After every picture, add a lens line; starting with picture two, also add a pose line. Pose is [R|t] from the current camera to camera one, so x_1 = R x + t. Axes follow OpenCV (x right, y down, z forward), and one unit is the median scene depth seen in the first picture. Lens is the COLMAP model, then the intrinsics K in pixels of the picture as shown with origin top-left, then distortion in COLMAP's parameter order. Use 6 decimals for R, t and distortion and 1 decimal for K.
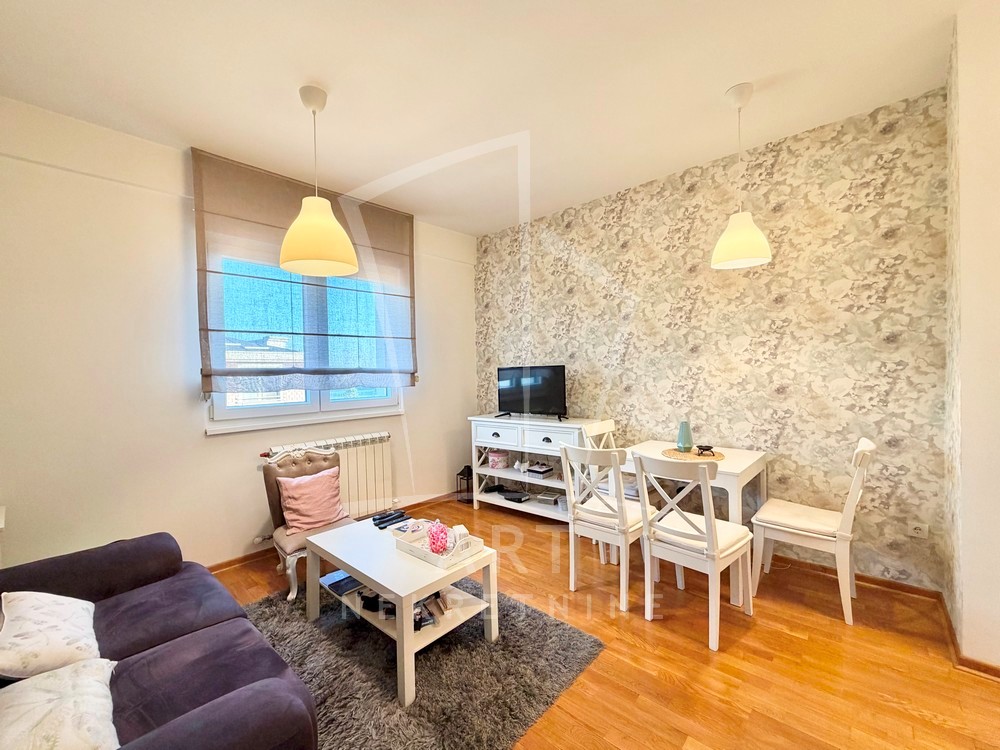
lens RADIAL K [[408.7, 0, 500.0], [0, 408.7, 375.0], [0, 0, 1]] dist [-0.000135, 0.000155]
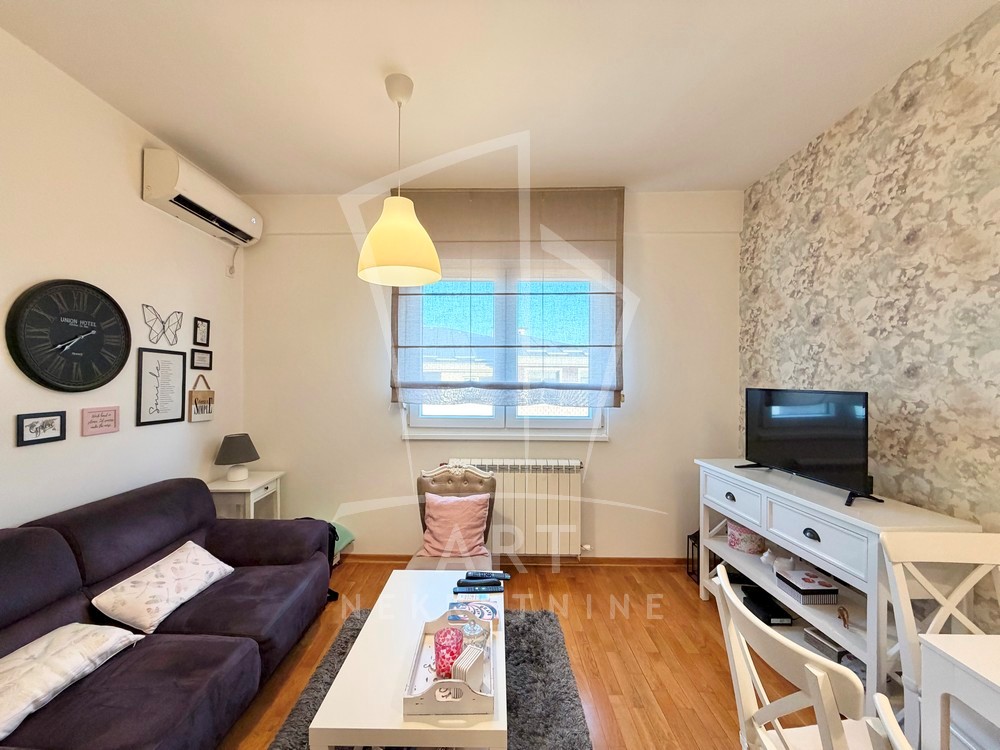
lens RADIAL K [[399.6, 0, 500.0], [0, 399.6, 375.0], [0, 0, 1]] dist [-0.001755, 0.000427]
pose [[0.667353, 0.022842, -0.744391, 0.209973], [-0.027646, 0.999600, 0.005889, -0.033392], [0.744228, 0.016650, 0.667718, 0.337194]]
